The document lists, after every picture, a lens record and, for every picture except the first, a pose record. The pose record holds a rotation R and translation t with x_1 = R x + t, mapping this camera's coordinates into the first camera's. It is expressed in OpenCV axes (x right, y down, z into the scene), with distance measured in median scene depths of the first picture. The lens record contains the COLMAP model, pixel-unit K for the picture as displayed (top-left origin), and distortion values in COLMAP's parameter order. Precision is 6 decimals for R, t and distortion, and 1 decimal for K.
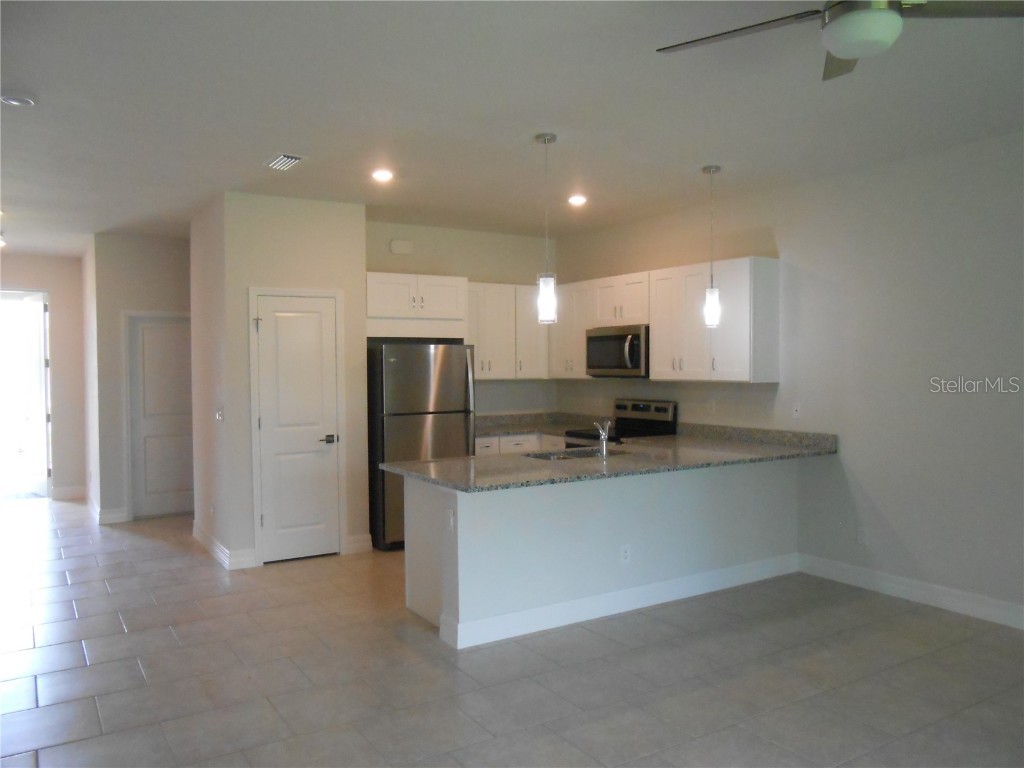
lens RADIAL K [[796.5, 0, 512.0], [0, 796.5, 384.0], [0, 0, 1]] dist [0.003052, 0.005063]
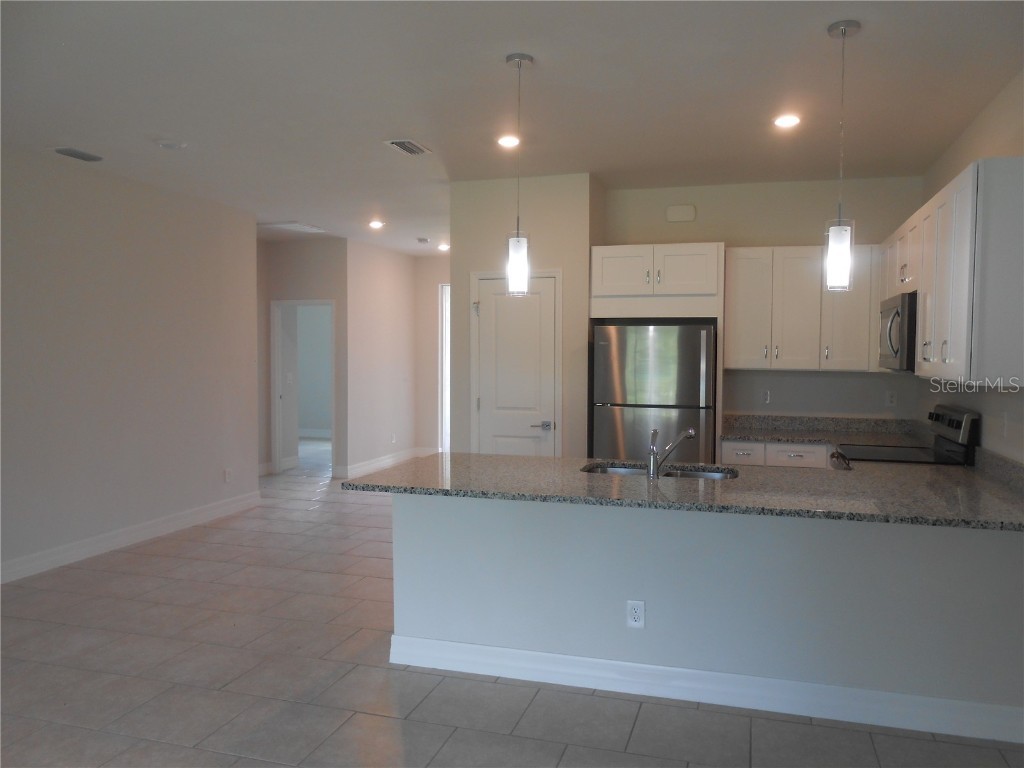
lens RADIAL K [[796.5, 0, 512.0], [0, 796.5, 384.0], [0, 0, 1]] dist [0.003052, 0.005063]
pose [[0.655092, 0.043863, -0.754274, 0.448142], [-0.030442, 0.999035, 0.031658, -0.009792], [0.754935, 0.002222, 0.655796, 0.331730]]
